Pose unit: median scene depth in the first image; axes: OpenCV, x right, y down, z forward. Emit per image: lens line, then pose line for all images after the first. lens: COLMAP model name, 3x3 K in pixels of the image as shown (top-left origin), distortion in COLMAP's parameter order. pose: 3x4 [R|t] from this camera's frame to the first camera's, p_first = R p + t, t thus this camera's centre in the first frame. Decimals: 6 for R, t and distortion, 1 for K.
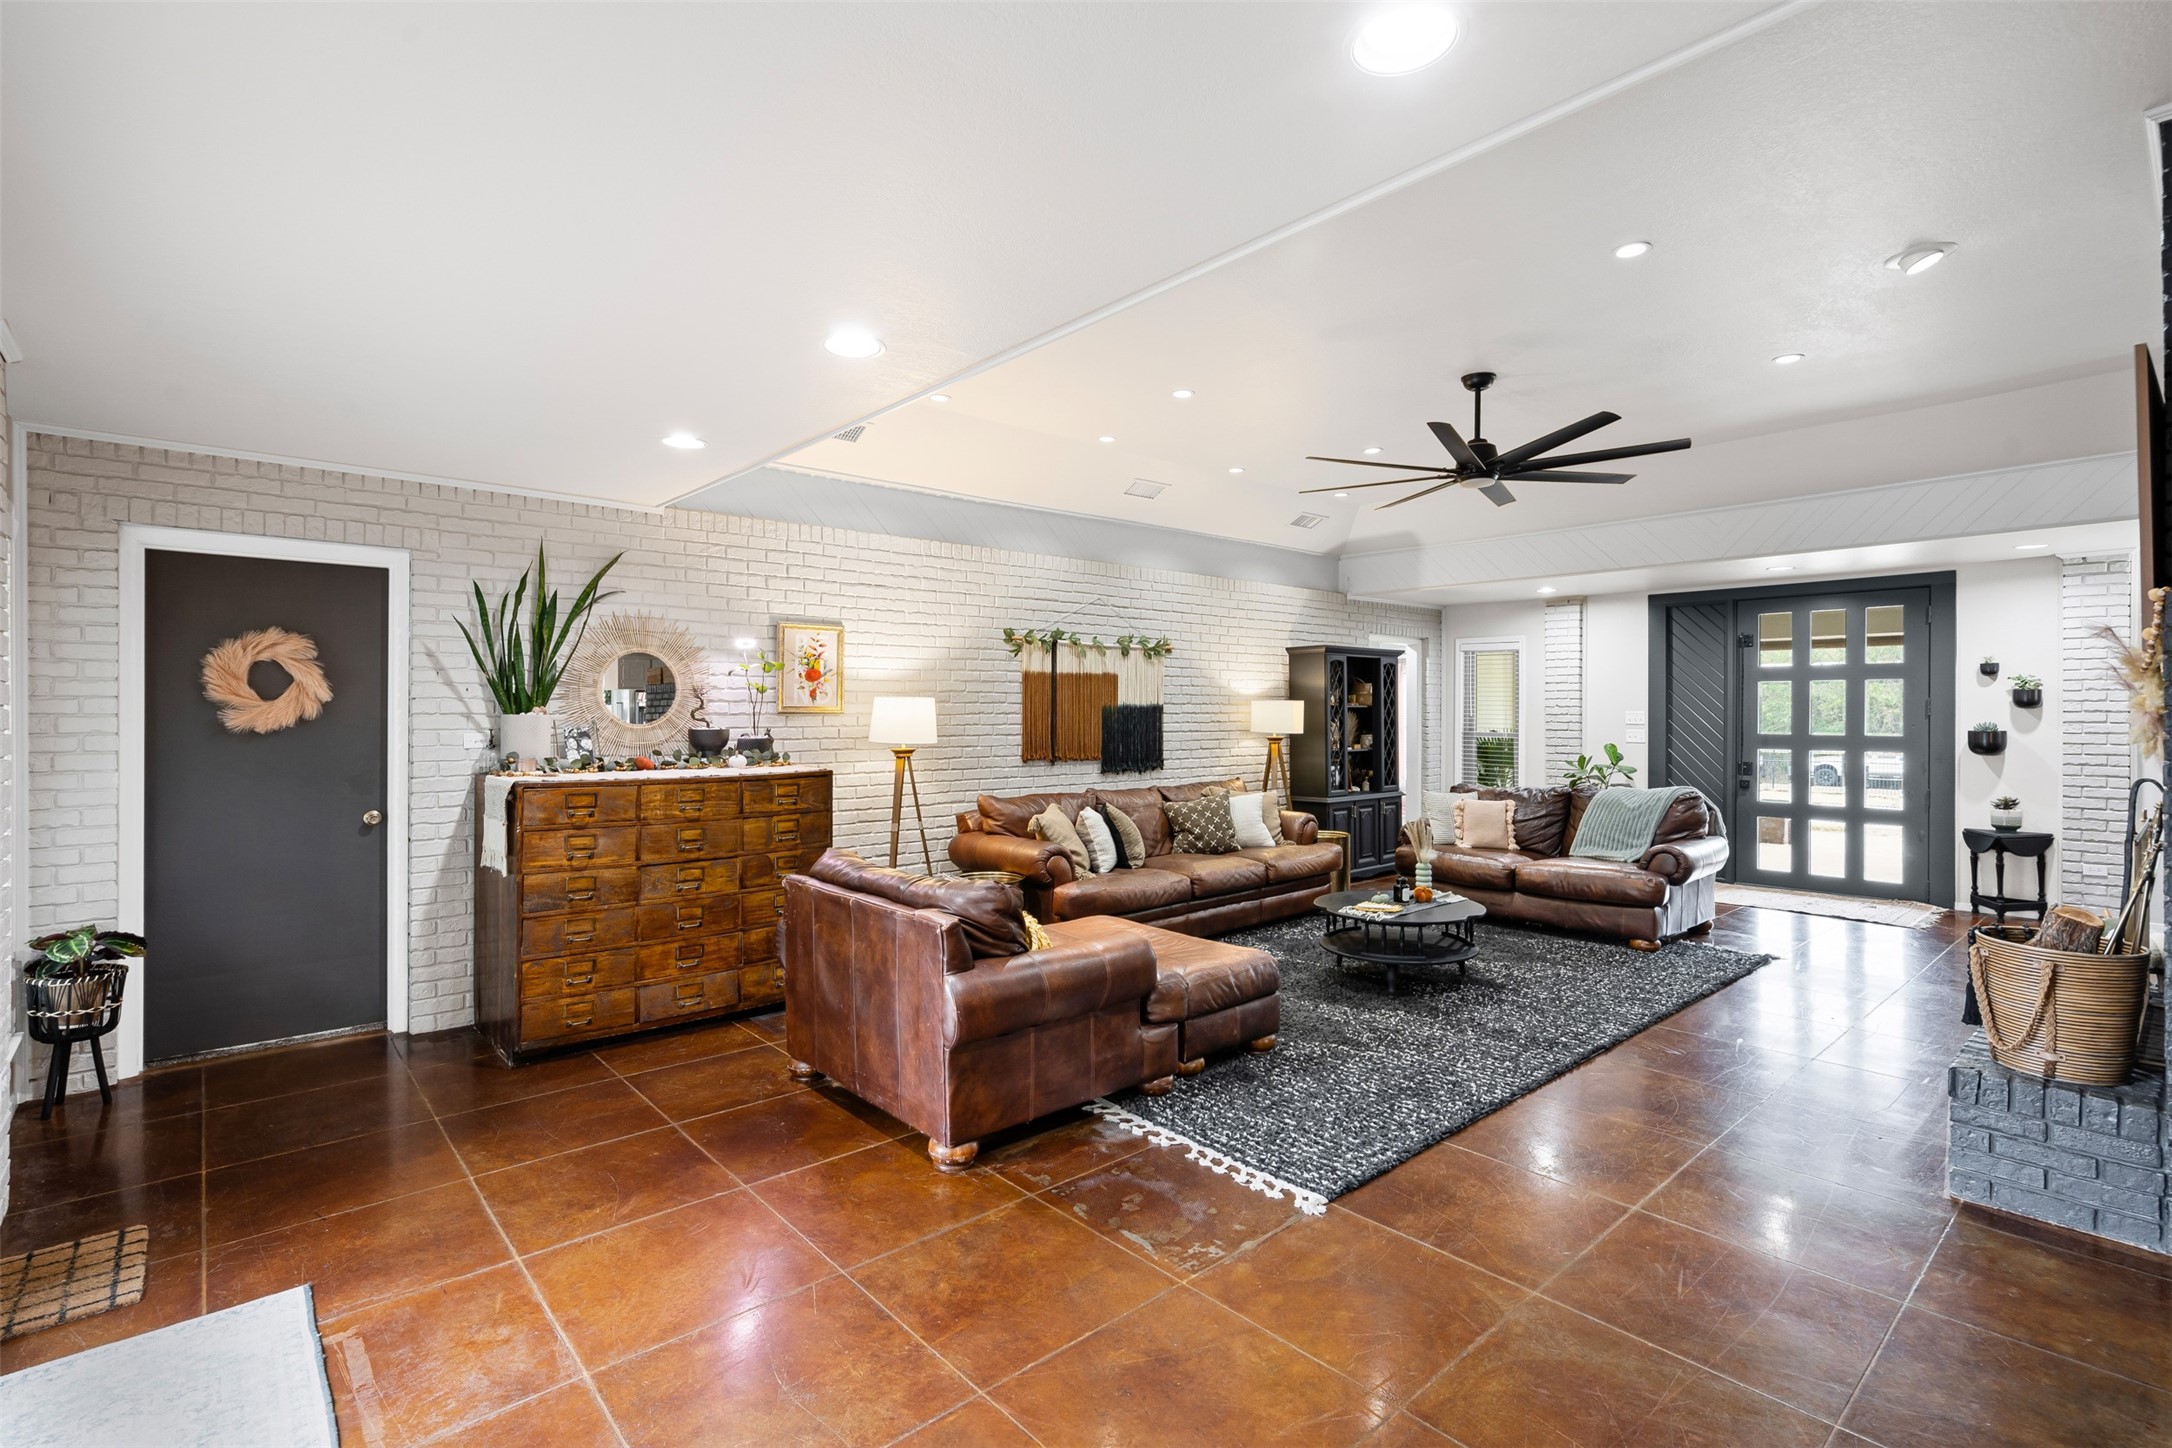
lens RADIAL K [[1005.3, 0, 1097.7], [0, 1005.3, 721.5], [0, 0, 1]] dist [0.000453, 0.001872]
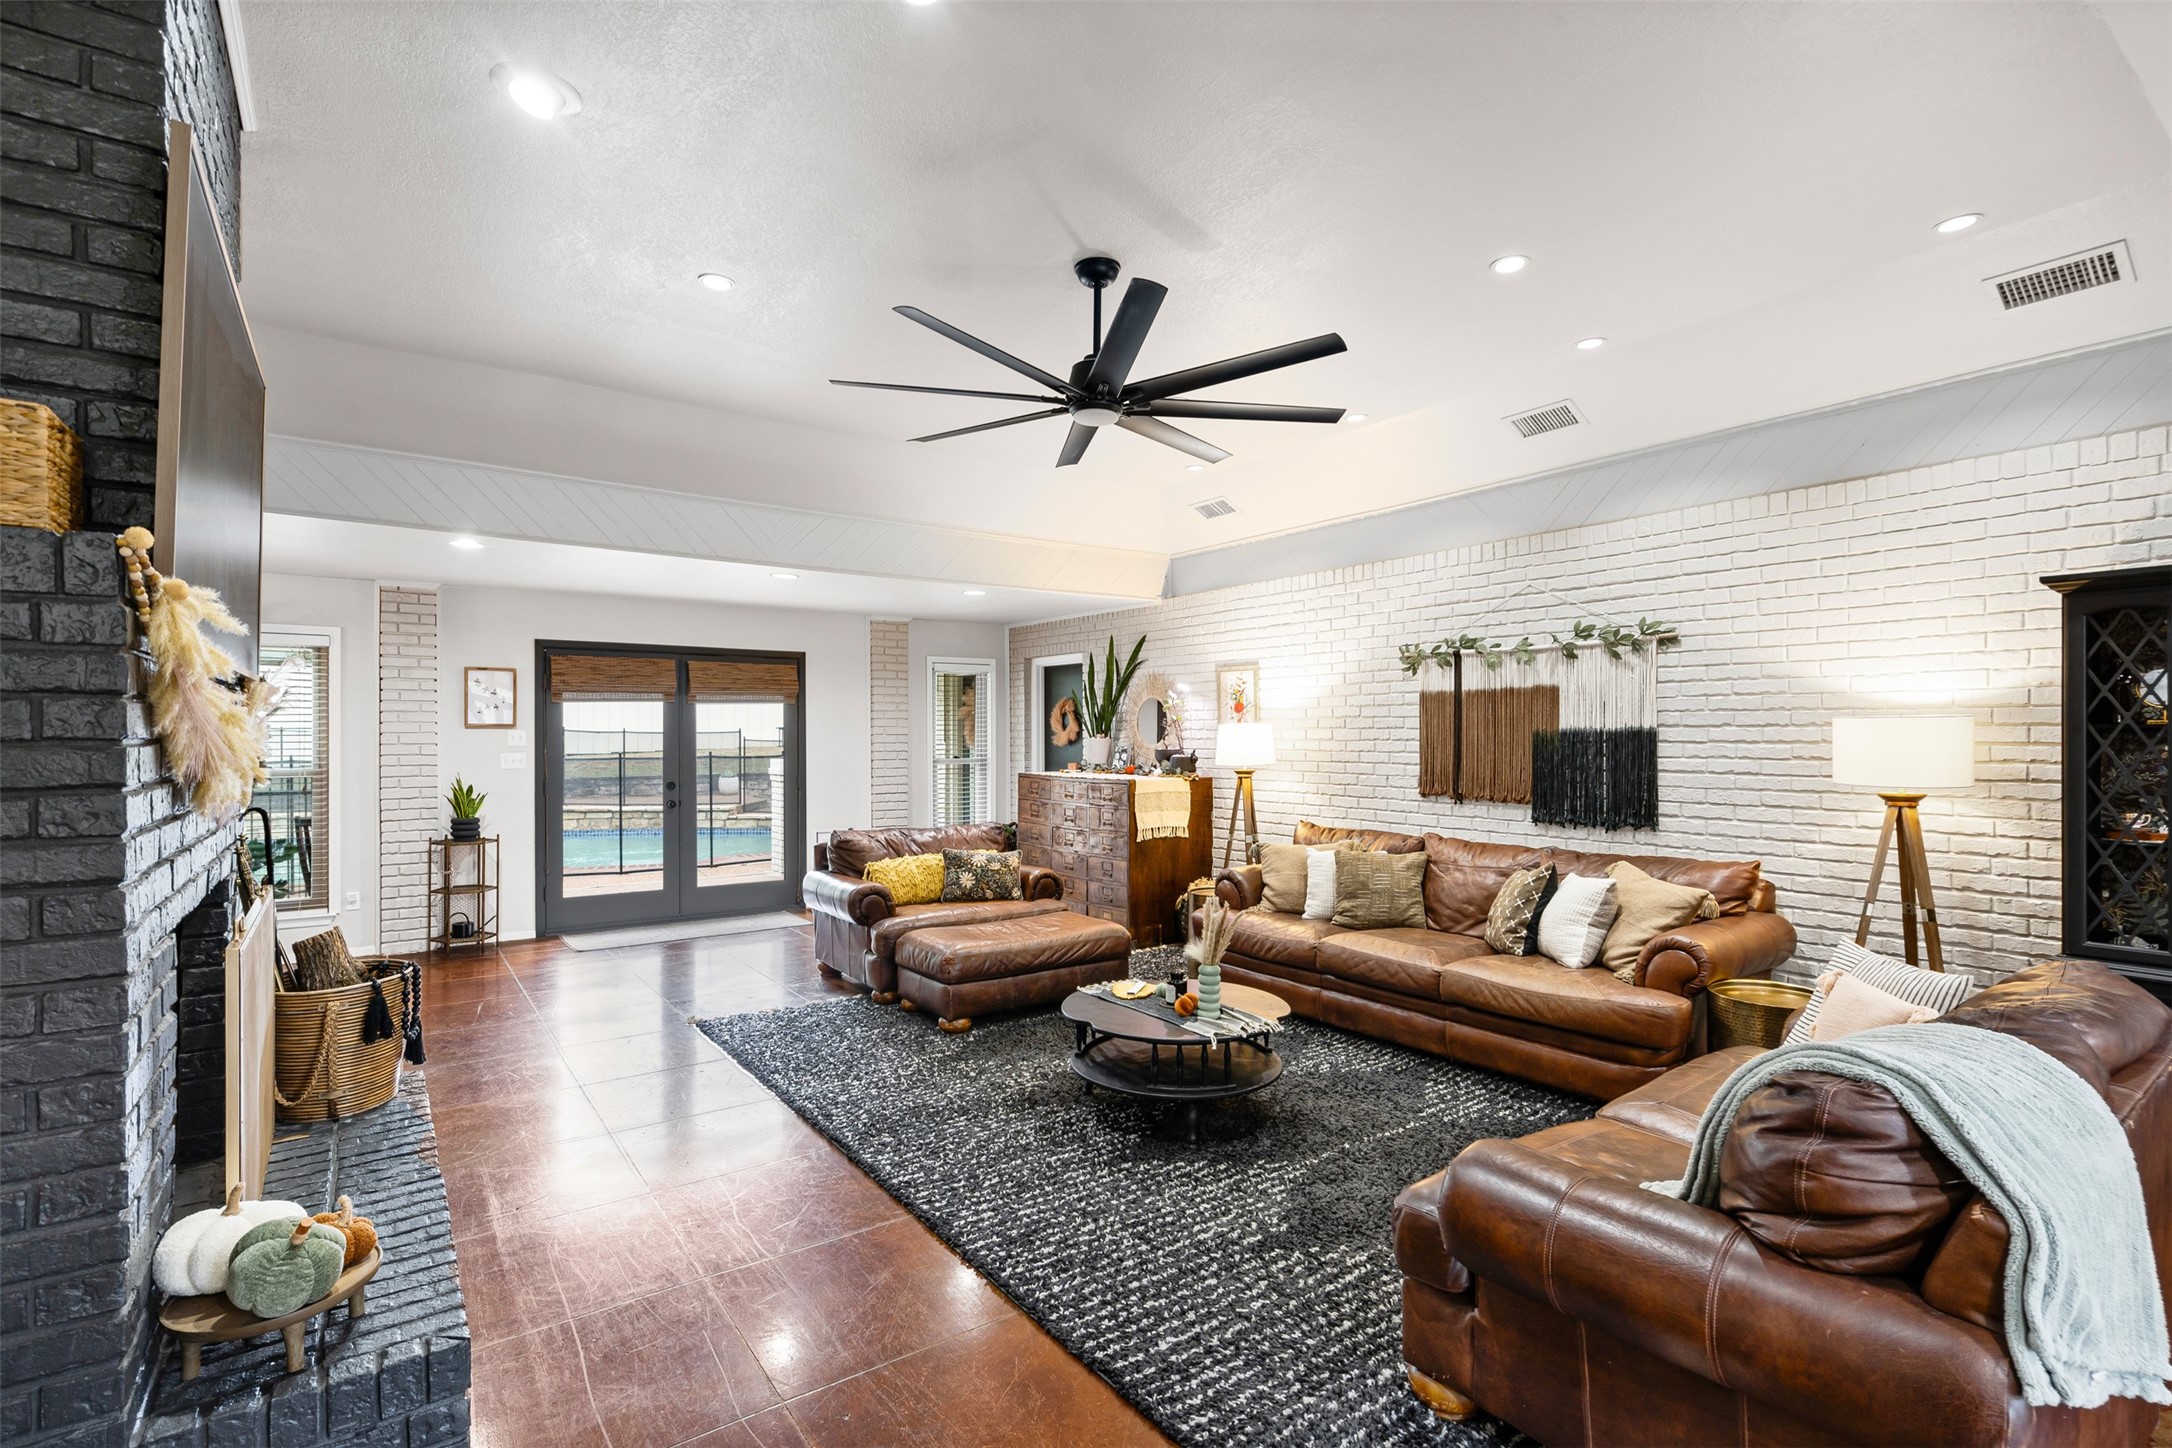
lens RADIAL K [[1005.3, 0, 1089.3], [0, 1005.3, 729.9], [0, 0, 1]] dist [0.000453, 0.001872]
pose [[-0.093370, -0.006549, -0.995610, 0.795502], [-0.012414, 0.999908, -0.005413, -0.008278], [0.995554, 0.011854, -0.093443, 0.773594]]
